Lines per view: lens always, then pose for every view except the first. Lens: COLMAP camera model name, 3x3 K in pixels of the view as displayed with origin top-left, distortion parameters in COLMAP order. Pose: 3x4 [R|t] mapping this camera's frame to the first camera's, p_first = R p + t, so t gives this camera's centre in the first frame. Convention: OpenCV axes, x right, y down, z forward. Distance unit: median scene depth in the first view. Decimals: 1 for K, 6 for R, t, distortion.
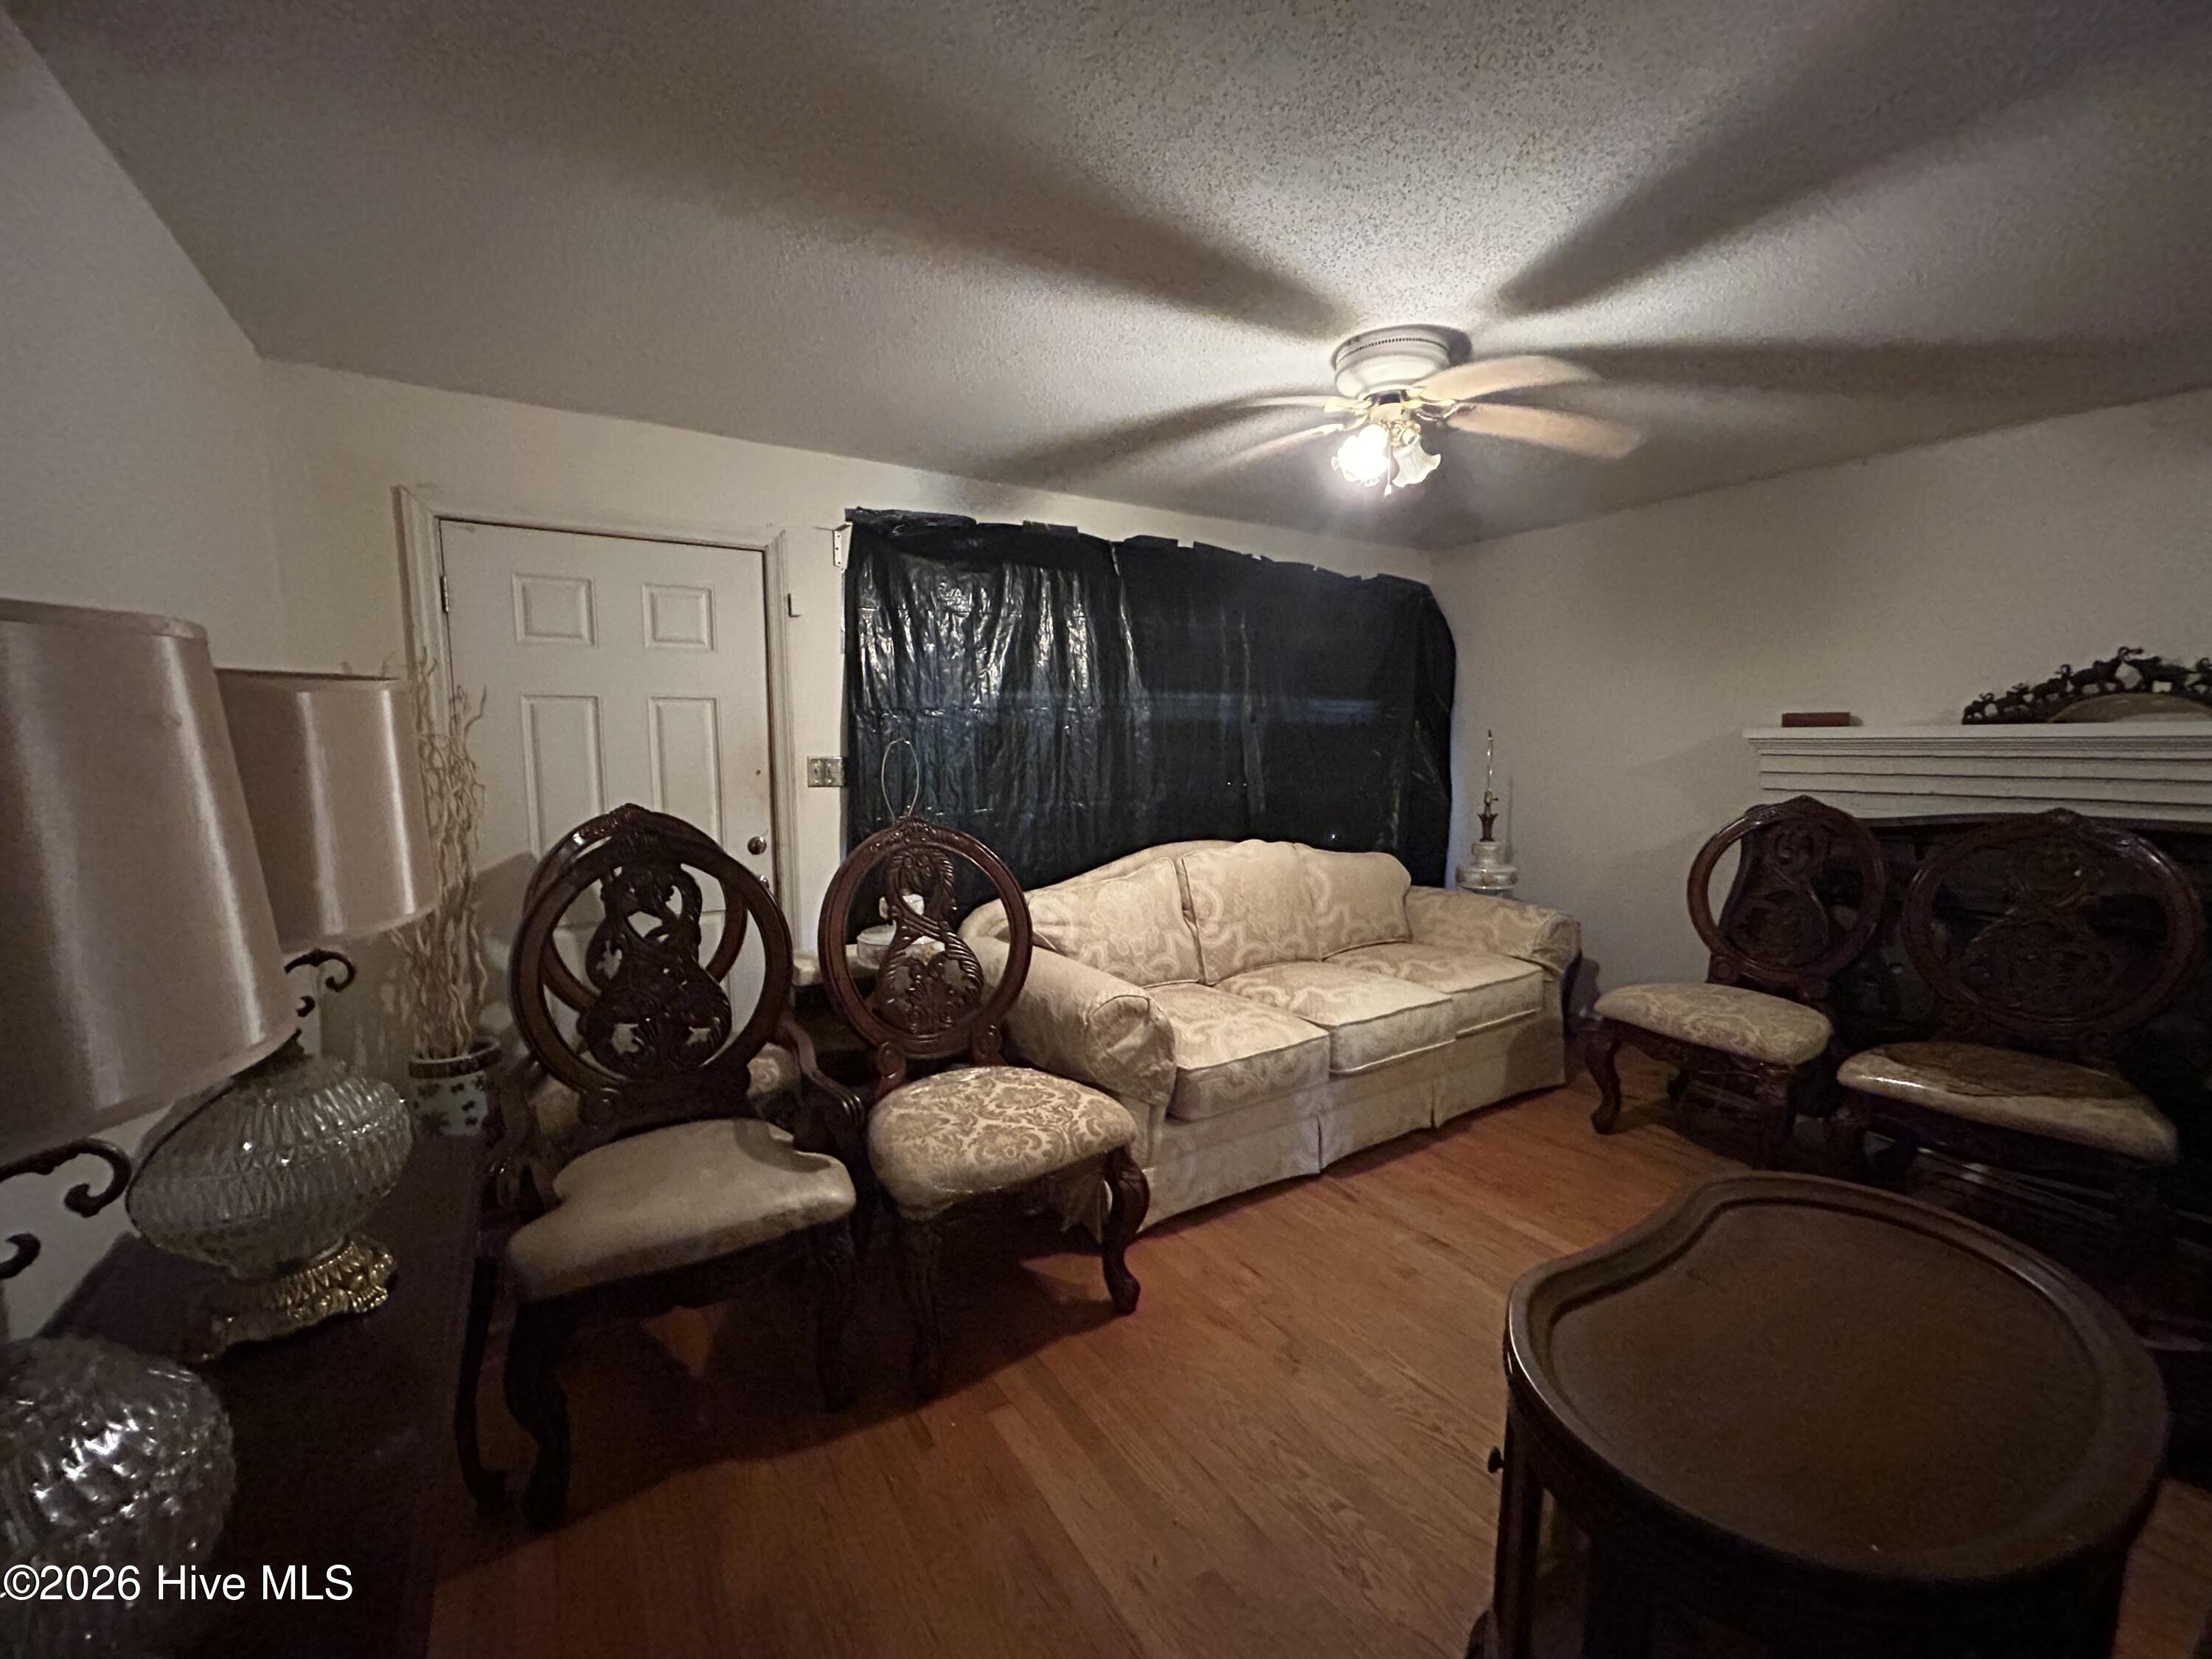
lens RADIAL K [[893.0, 0, 1106.0], [0, 893.0, 829.5], [0, 0, 1]] dist [0.000306, 0.000089]
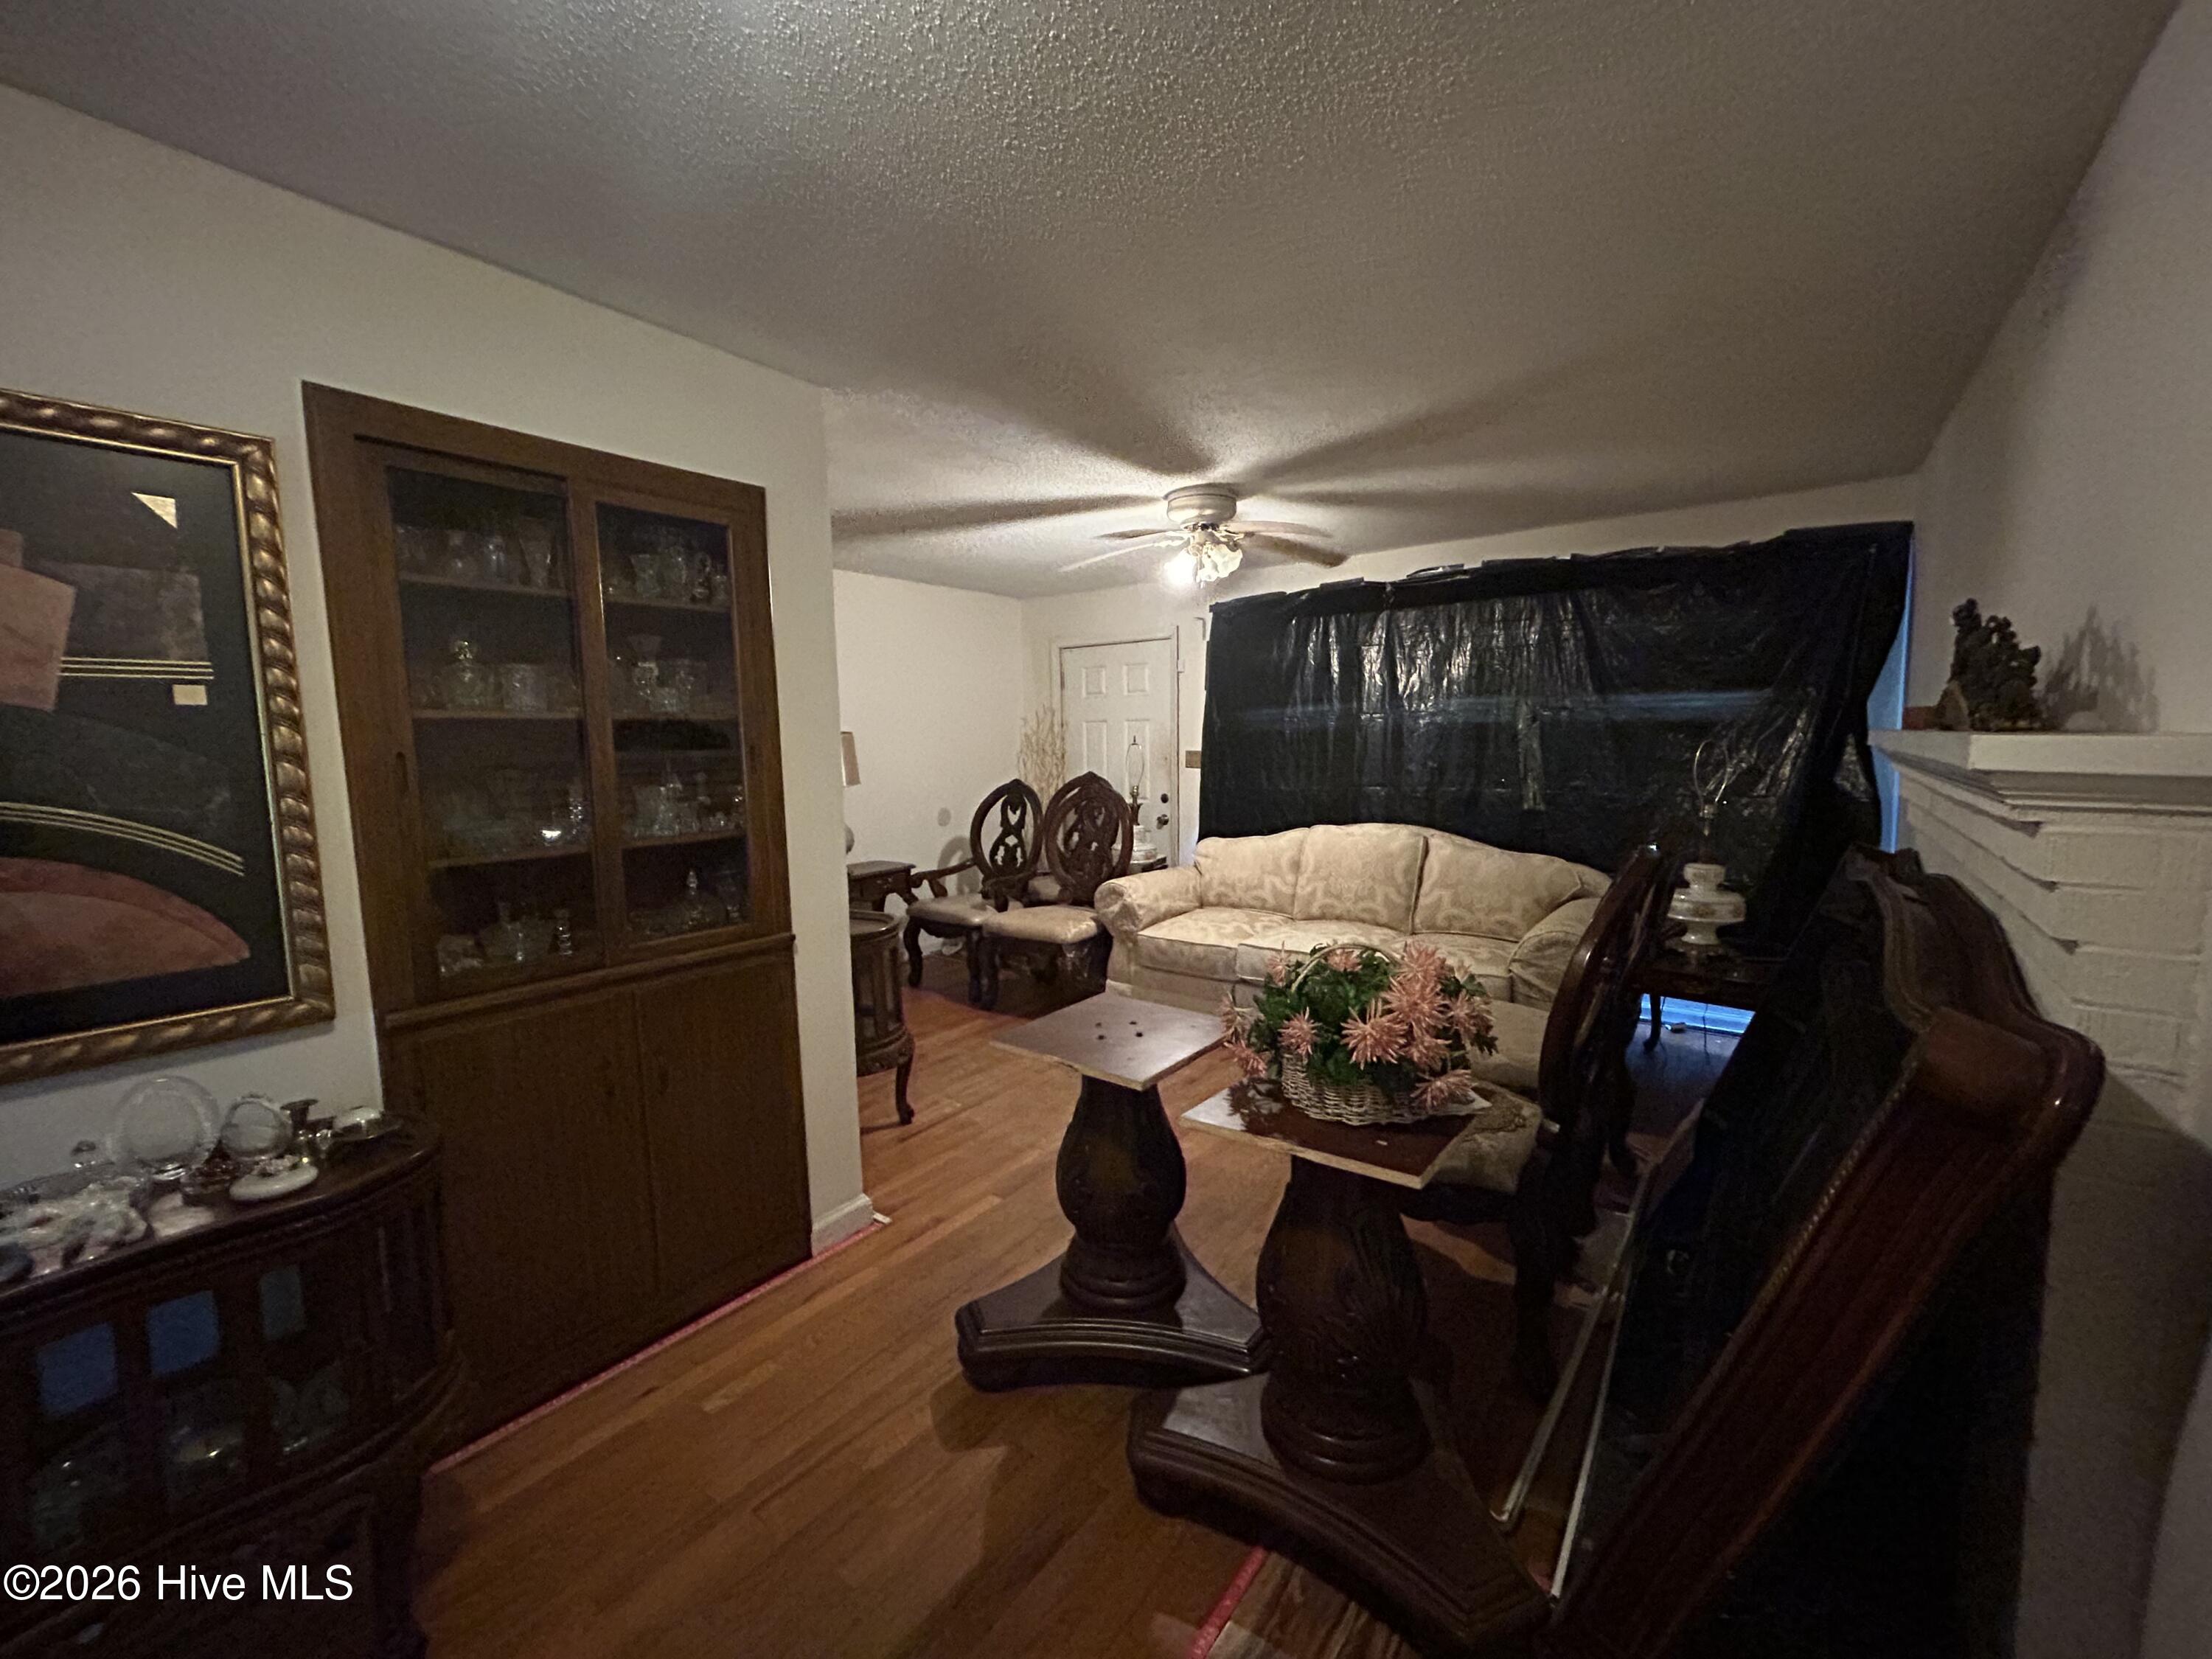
lens RADIAL K [[893.0, 0, 1106.0], [0, 893.0, 829.5], [0, 0, 1]] dist [0.000306, 0.000089]
pose [[0.357426, 0.102149, -0.928338, 1.260934], [-0.072155, 0.994050, 0.081599, -0.057963], [0.931150, 0.037819, 0.362670, 0.216042]]
